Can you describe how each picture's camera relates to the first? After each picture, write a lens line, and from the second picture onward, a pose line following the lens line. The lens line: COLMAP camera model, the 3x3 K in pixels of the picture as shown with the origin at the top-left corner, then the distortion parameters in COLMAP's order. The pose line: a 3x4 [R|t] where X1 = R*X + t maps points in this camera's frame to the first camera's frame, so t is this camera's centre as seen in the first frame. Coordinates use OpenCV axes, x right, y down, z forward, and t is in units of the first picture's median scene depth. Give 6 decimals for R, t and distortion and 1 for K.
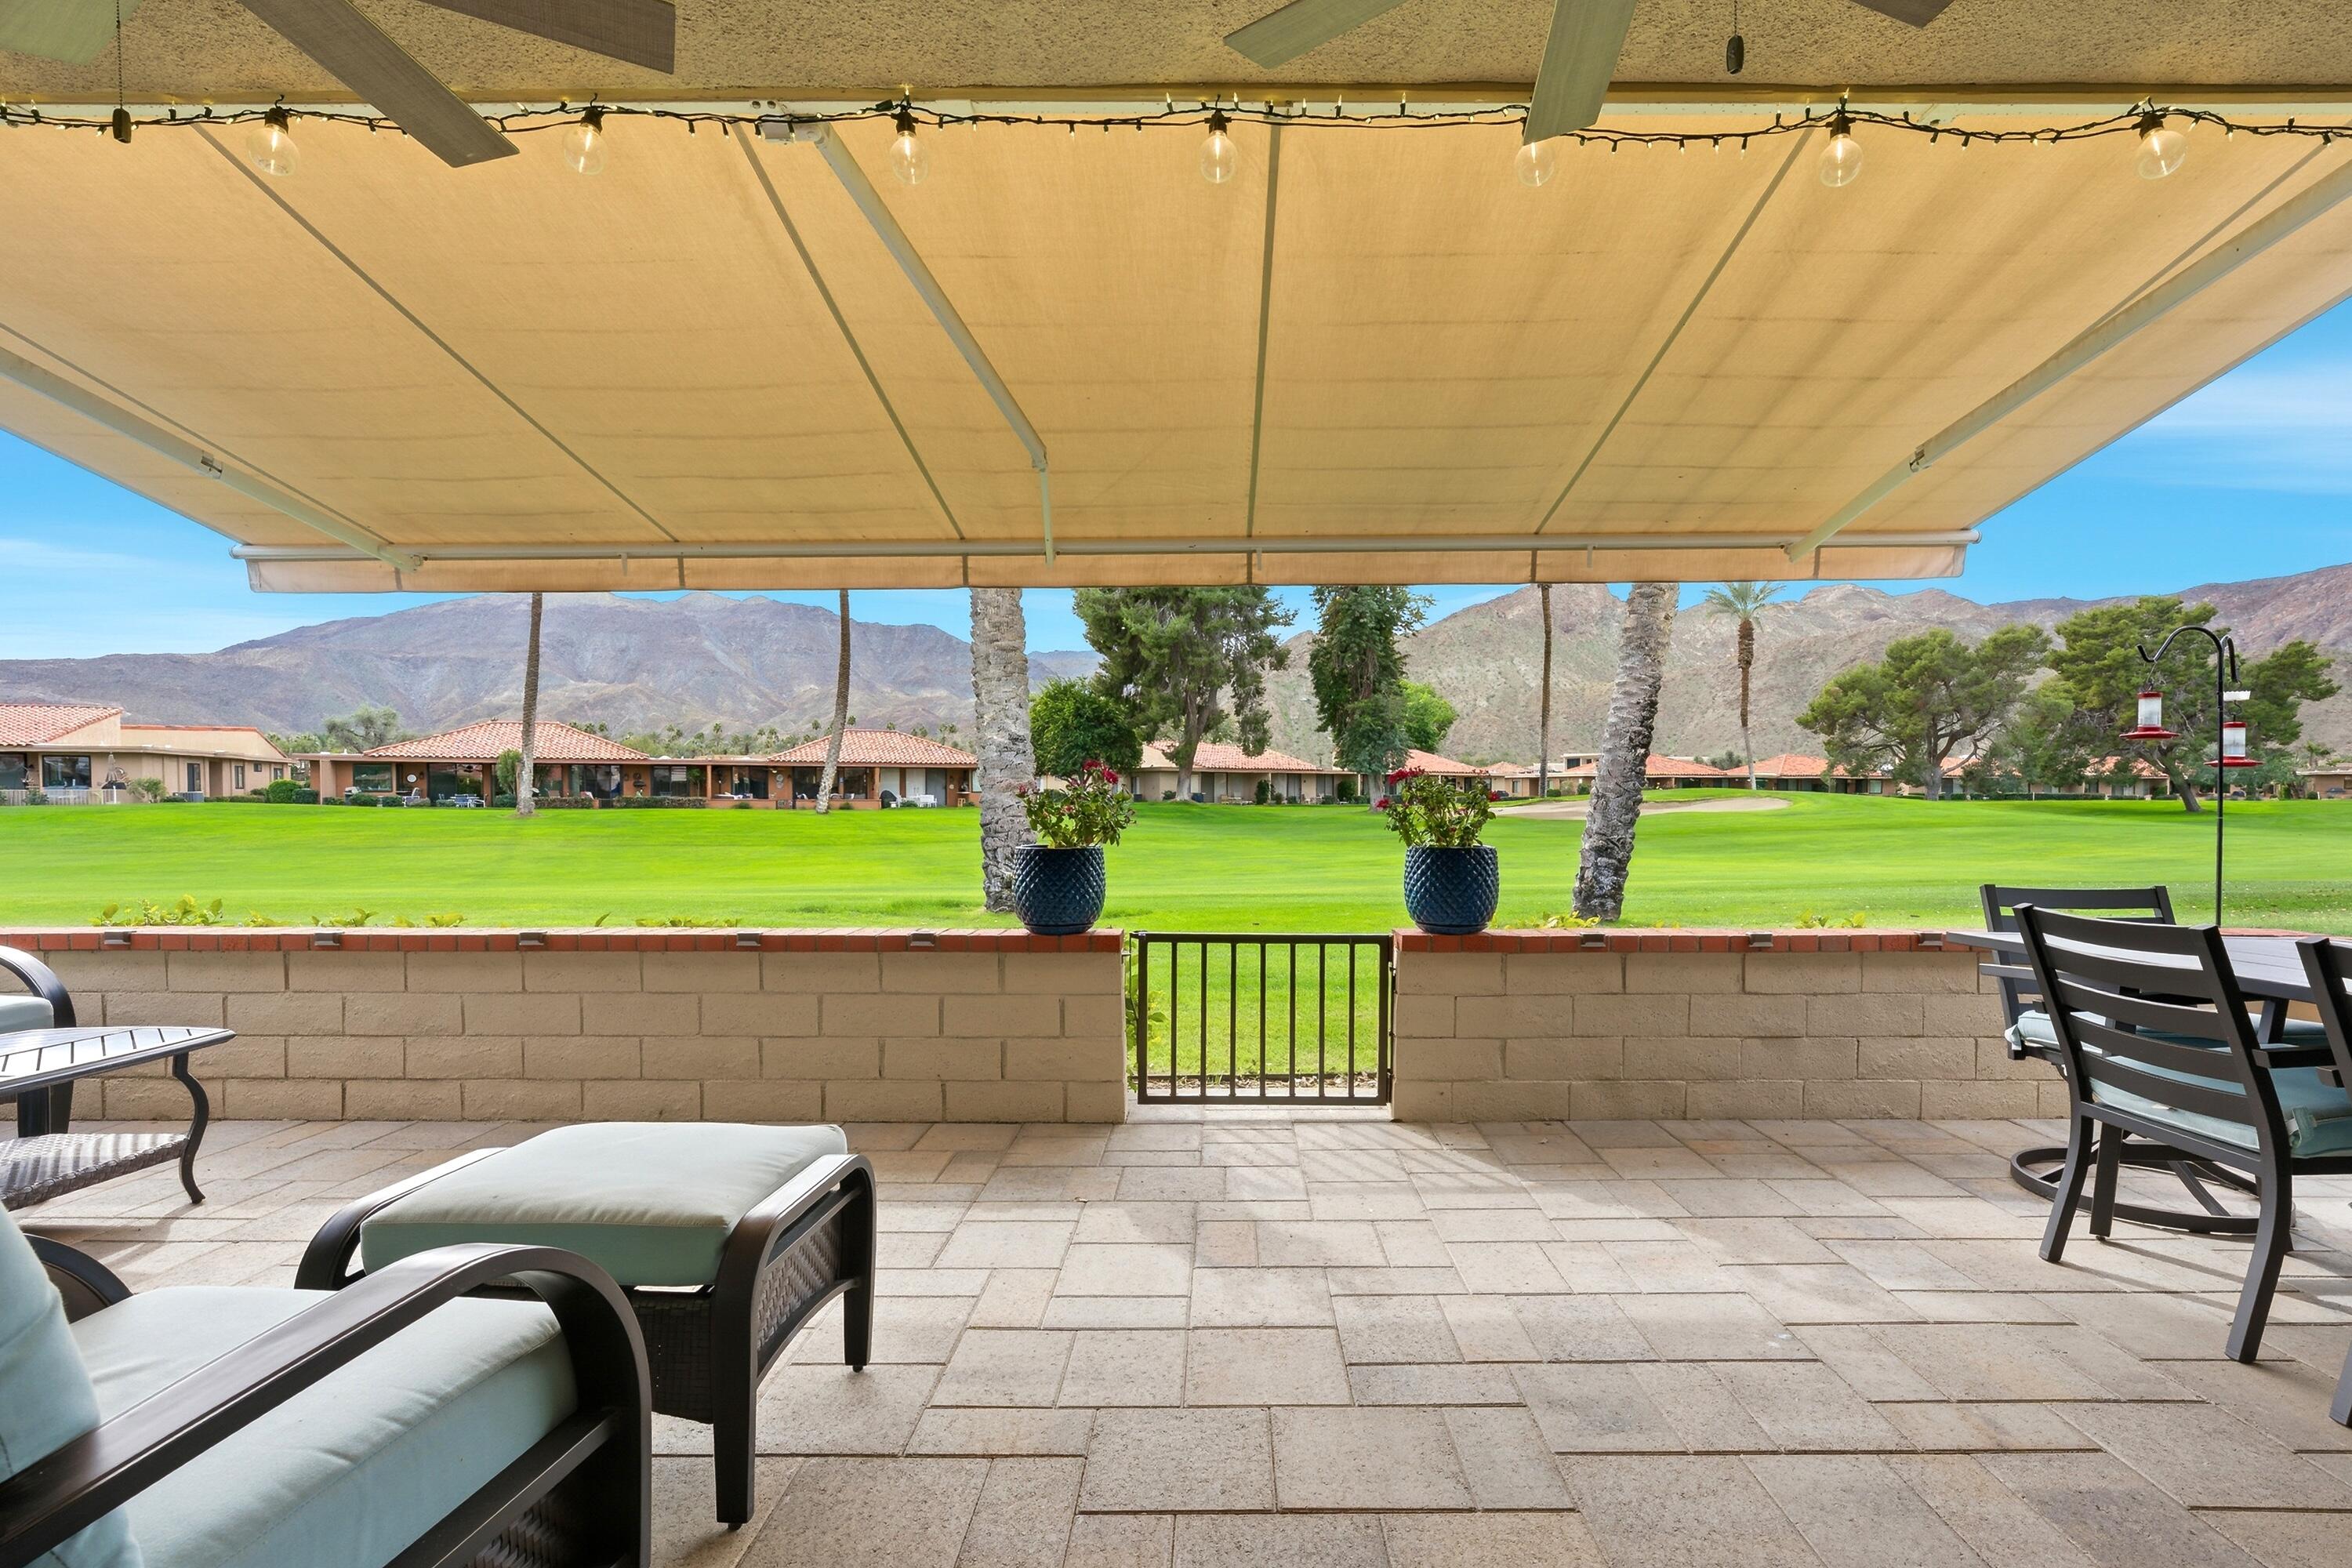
lens RADIAL K [[1115.5, 0, 1221.1], [0, 1115.5, 821.1], [0, 0, 1]] dist [0.000346, 0.000177]
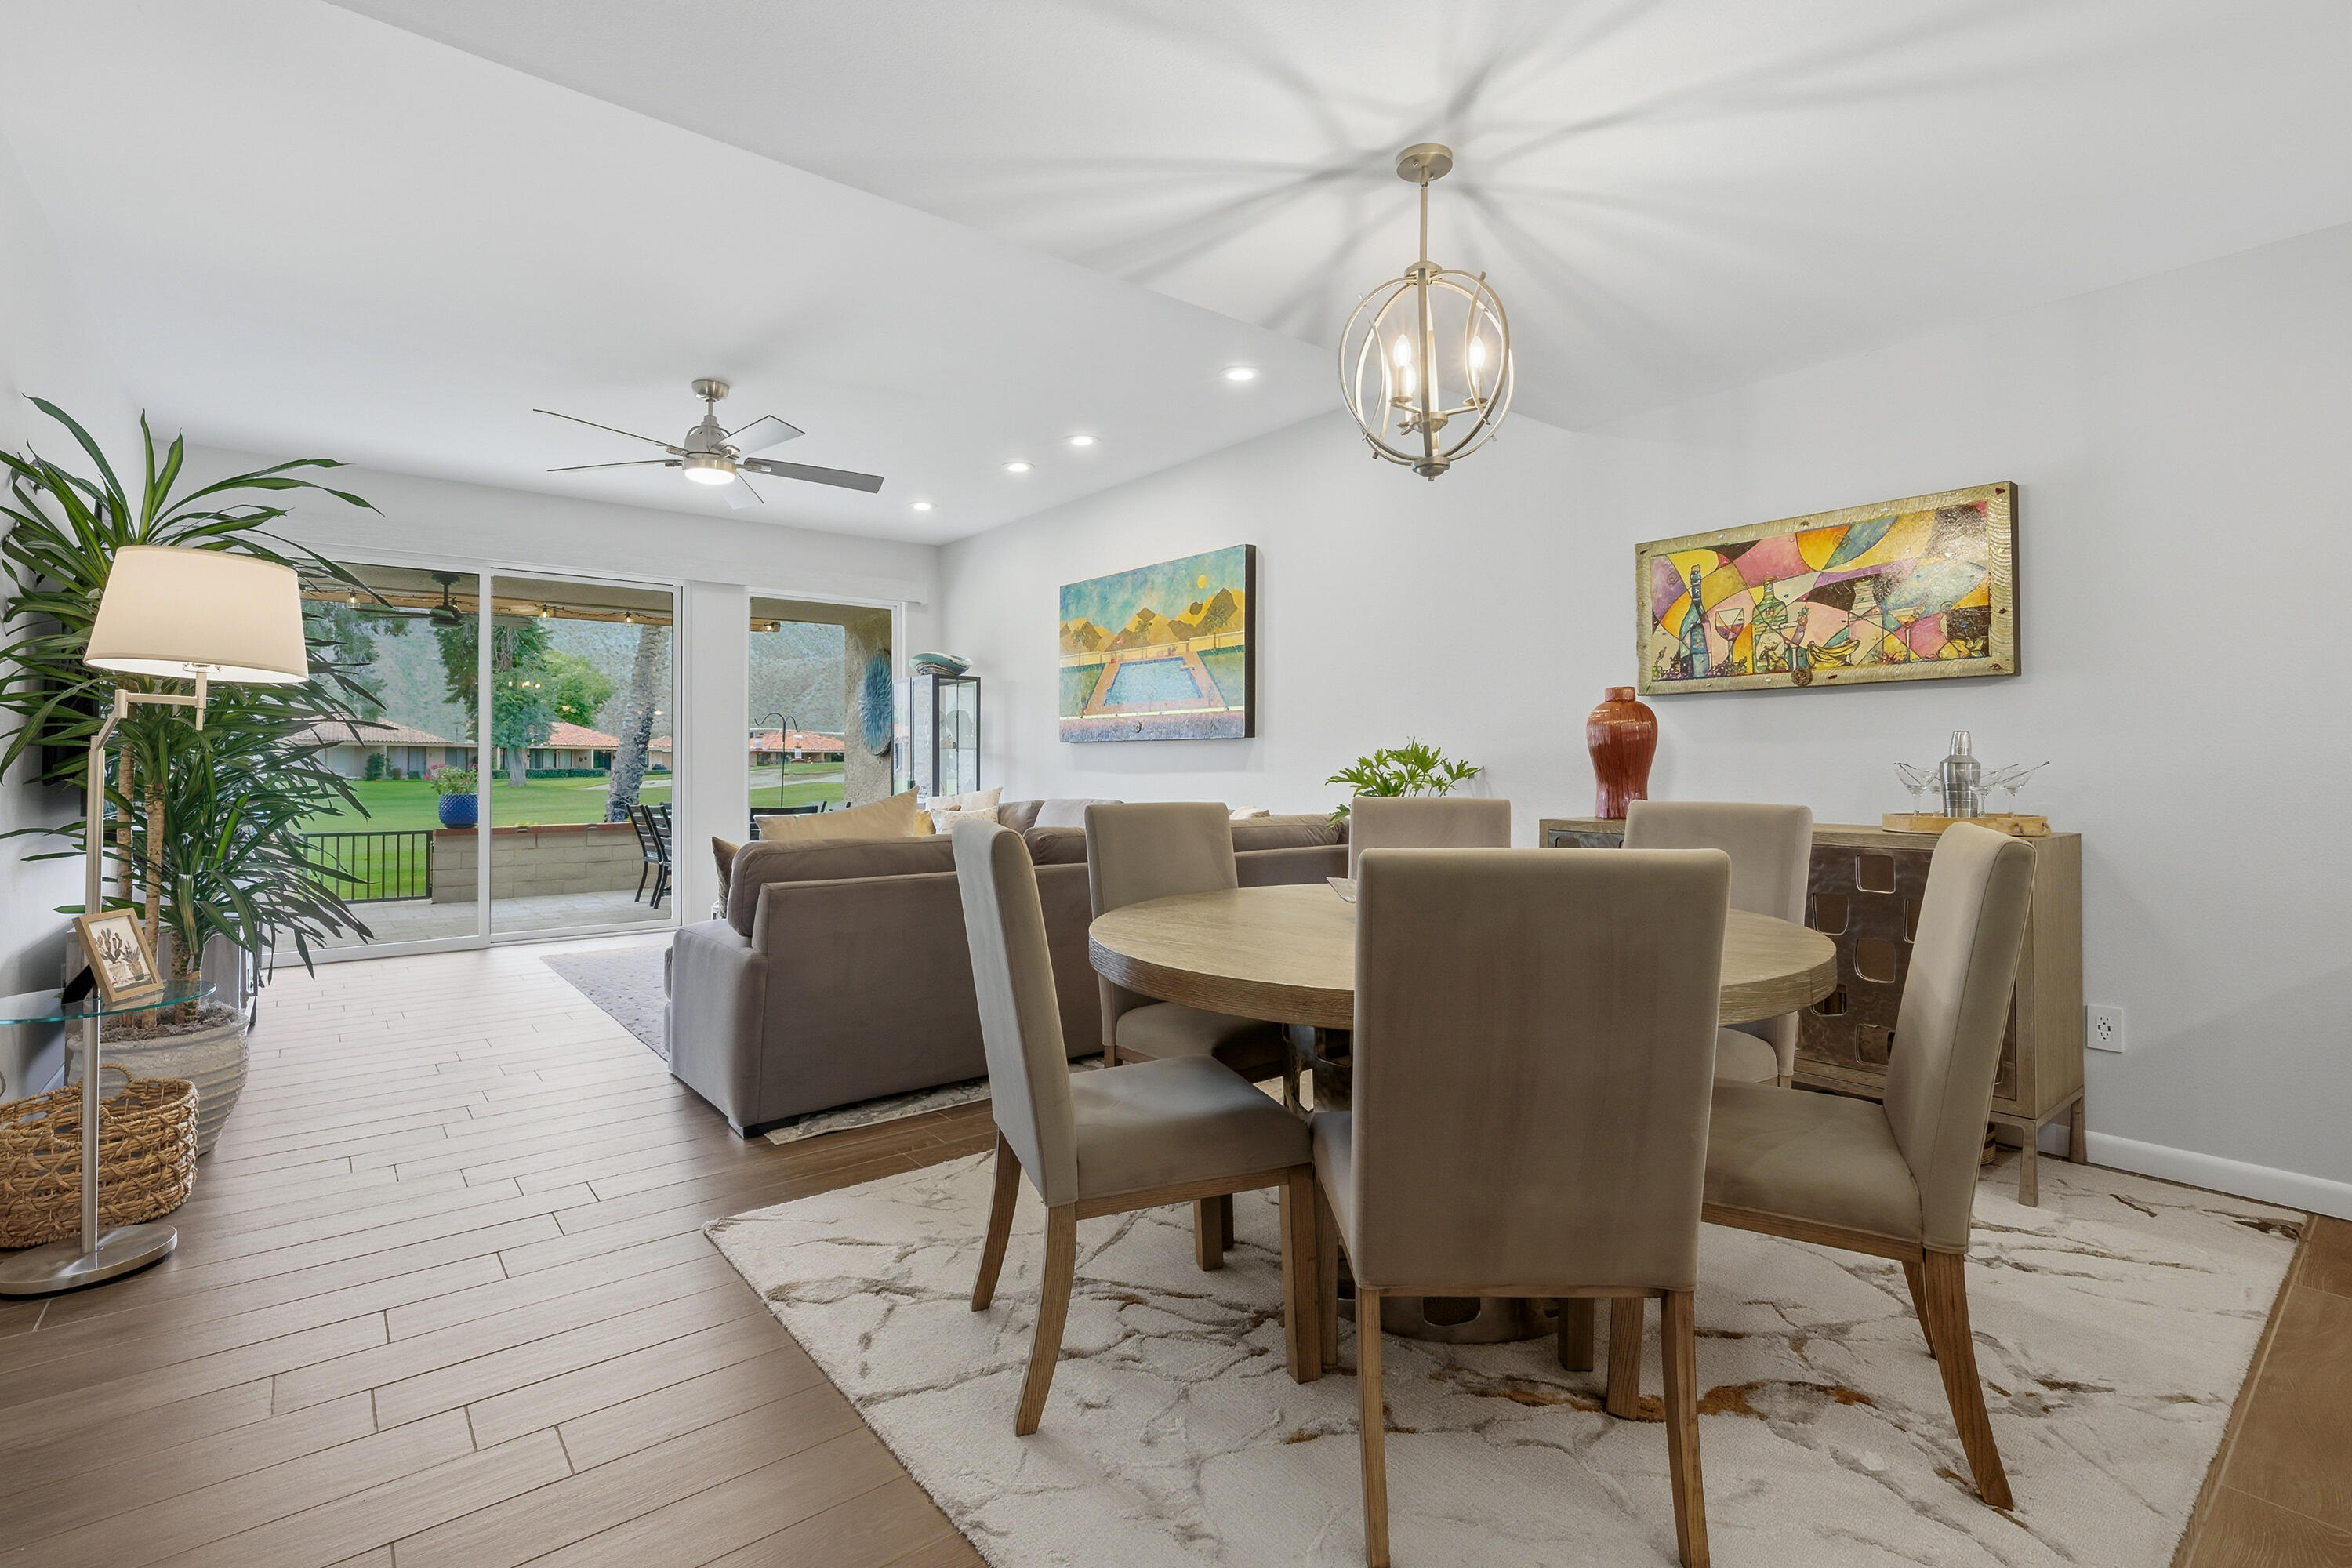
lens RADIAL K [[1065.1, 0, 1168.6], [0, 1065.1, 754.0], [0, 0, 1]] dist [-0.001985, 0.000180]
pose [[0.779038, 0.002797, 0.626970, -0.003692], [0.019347, 0.999407, -0.028497, 0.001903], [-0.626678, 0.034330, 0.778522, -0.120551]]
